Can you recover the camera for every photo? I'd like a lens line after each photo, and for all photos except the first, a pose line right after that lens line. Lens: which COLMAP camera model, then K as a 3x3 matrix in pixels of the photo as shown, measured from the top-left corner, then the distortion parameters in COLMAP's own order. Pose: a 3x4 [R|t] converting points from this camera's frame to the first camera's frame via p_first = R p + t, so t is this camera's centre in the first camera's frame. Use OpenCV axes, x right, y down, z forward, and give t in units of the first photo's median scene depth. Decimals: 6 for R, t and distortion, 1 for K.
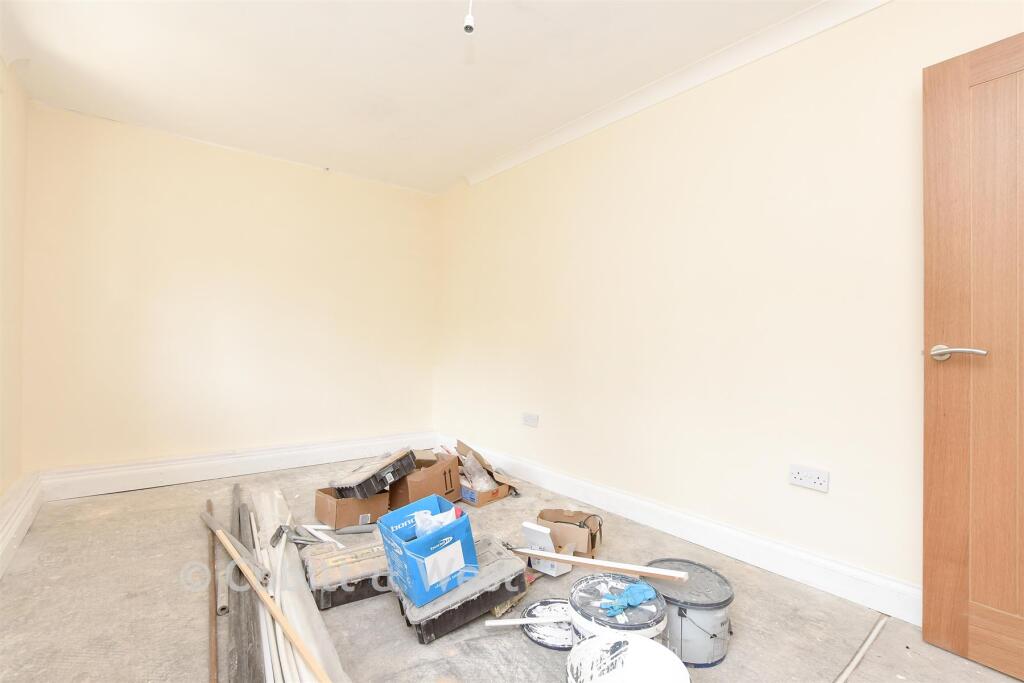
lens RADIAL K [[437.6, 0, 513.4], [0, 437.6, 344.0], [0, 0, 1]] dist [-0.002176, 0.000058]
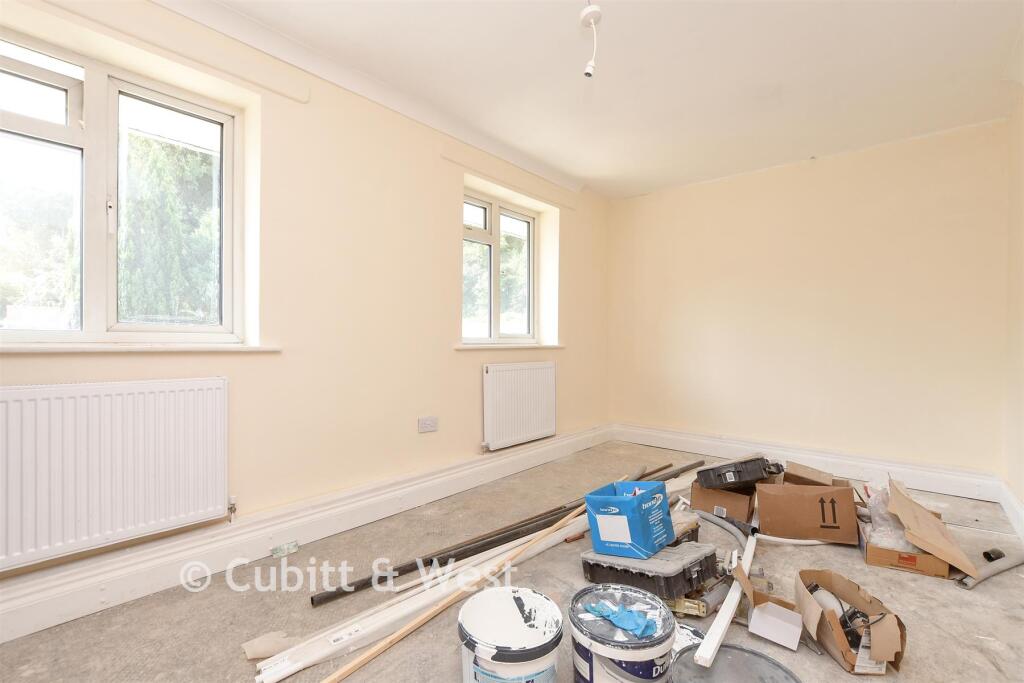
lens RADIAL K [[437.6, 0, 516.6], [0, 437.6, 344.1], [0, 0, 1]] dist [-0.002176, 0.000058]
pose [[0.230315, -0.009678, -0.973068, 0.547445], [0.003259, 0.999953, -0.009174, 0.013435], [0.973111, -0.001058, 0.230336, 0.291268]]
